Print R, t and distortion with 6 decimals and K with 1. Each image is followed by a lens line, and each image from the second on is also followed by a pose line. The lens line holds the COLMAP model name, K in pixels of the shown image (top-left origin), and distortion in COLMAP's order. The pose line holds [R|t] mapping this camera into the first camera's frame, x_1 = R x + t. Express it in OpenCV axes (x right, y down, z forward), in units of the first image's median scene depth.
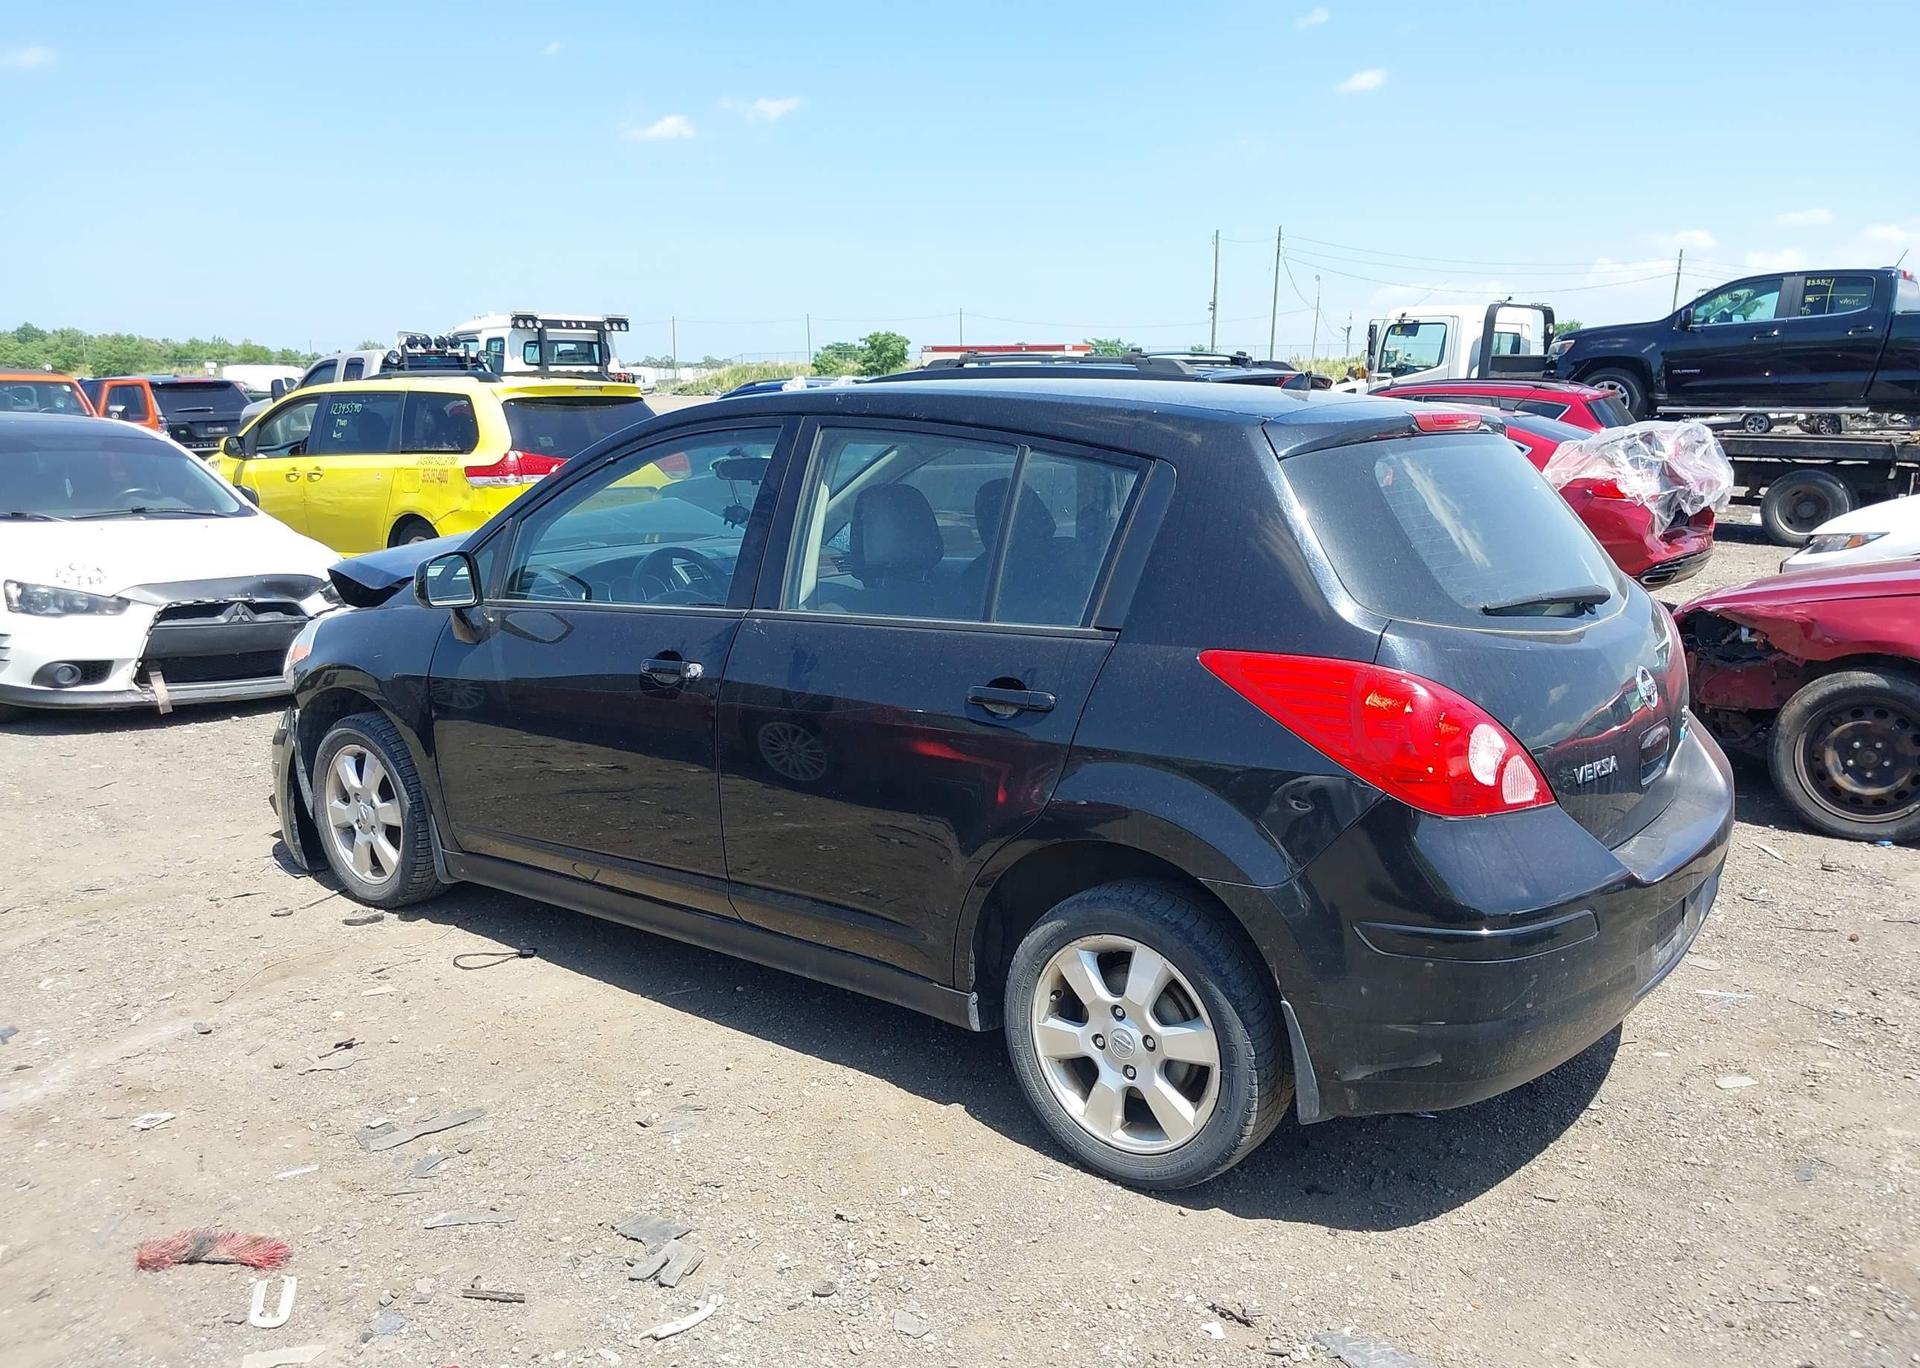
lens RADIAL K [[1605.5, 0, 960.0], [0, 1605.5, 574.5], [0, 0, 1]] dist [0.021329, 0.002676]
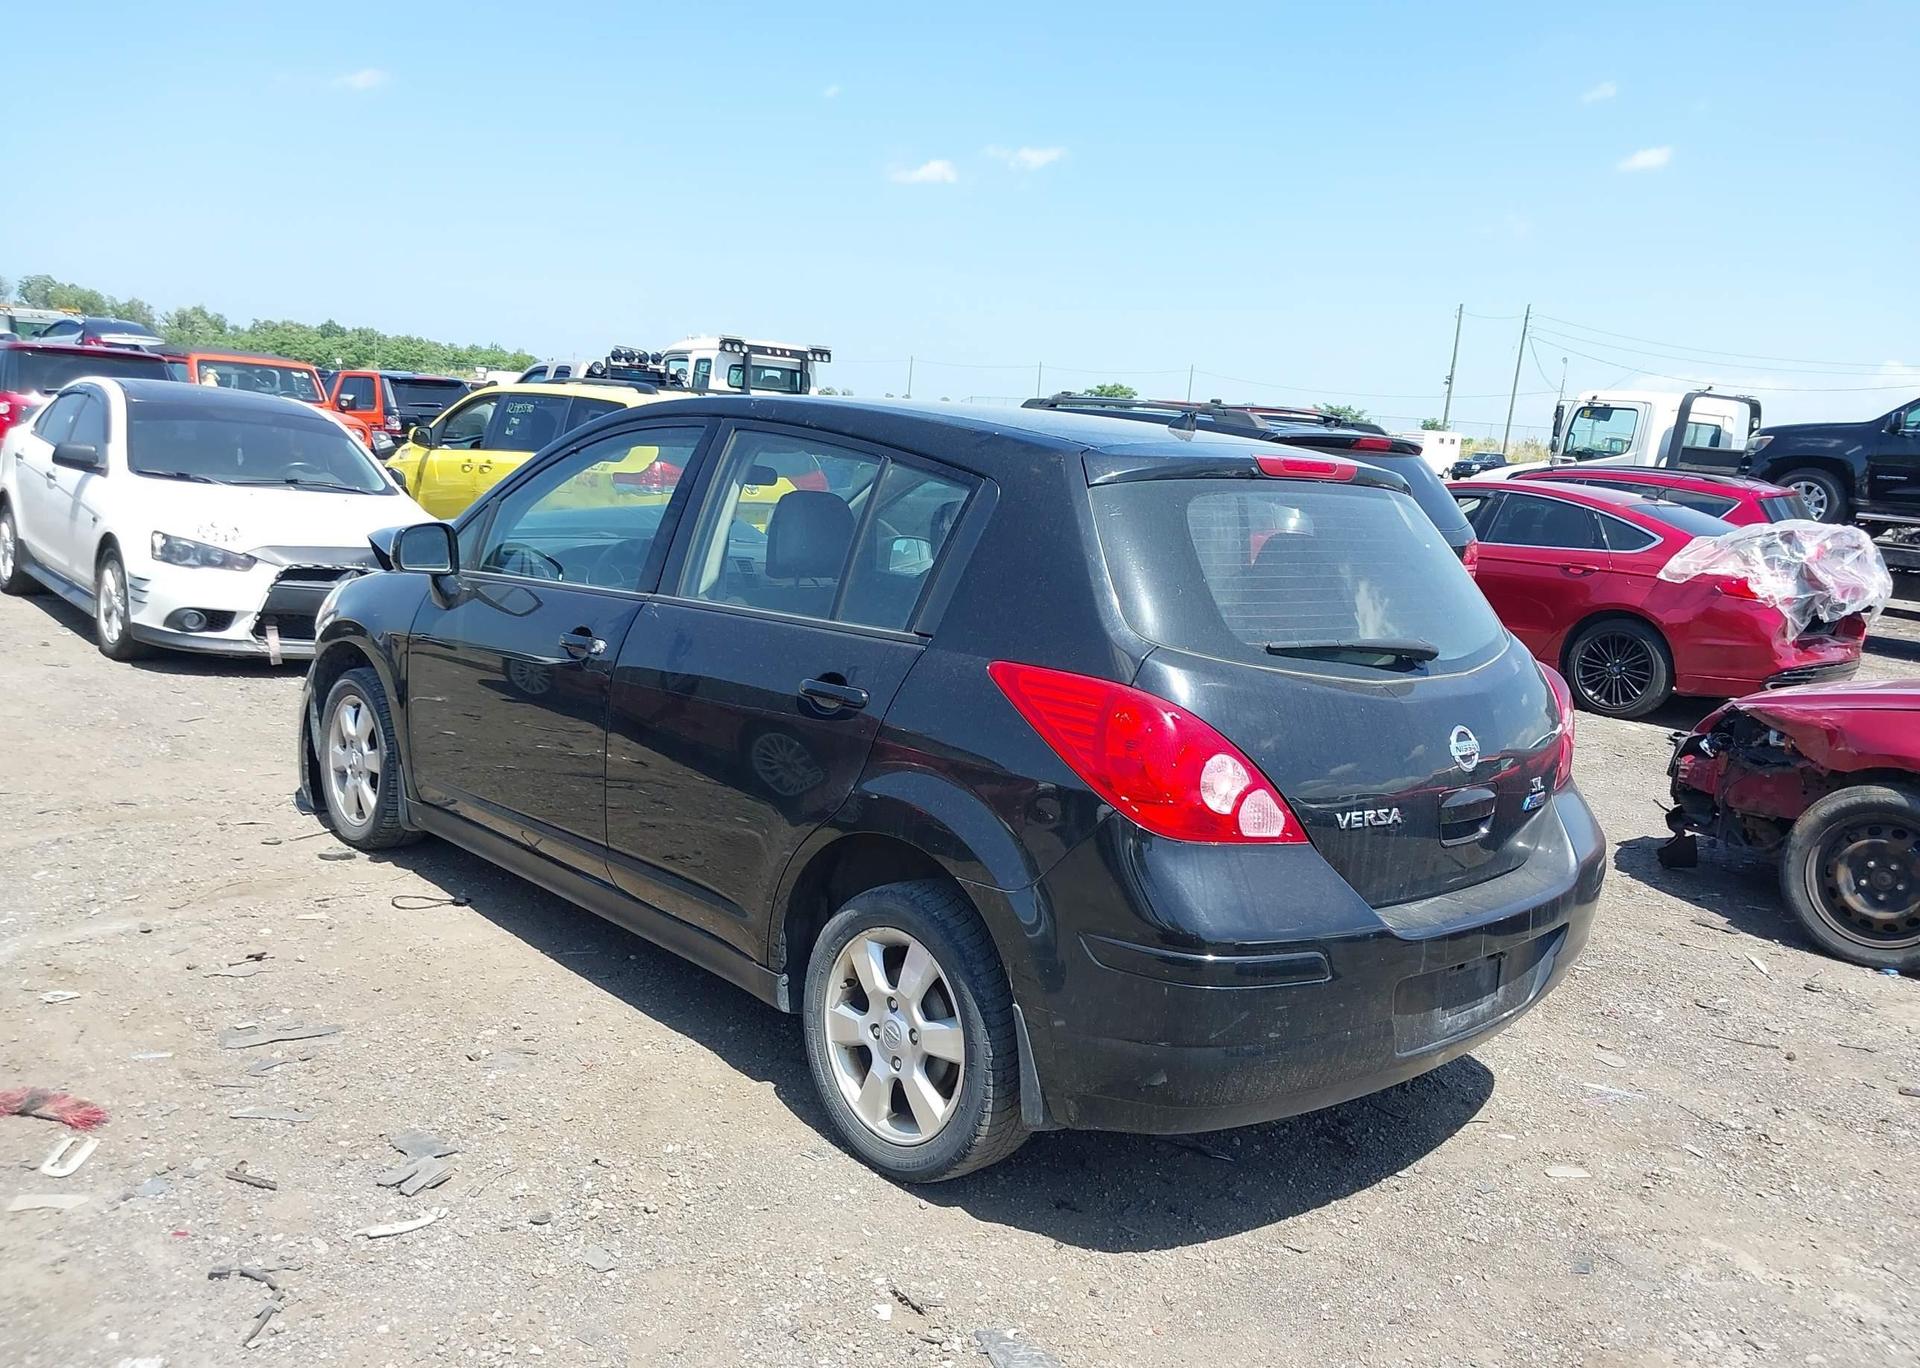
lens RADIAL K [[1598.7, 0, 962.6], [0, 1598.7, 548.0], [0, 0, 1]] dist [0.047861, -0.038593]
pose [[0.984989, 0.087114, -0.149025, 0.159229], [-0.094118, 0.994733, -0.040601, 0.010455], [0.144703, 0.054018, 0.988000, -0.018007]]
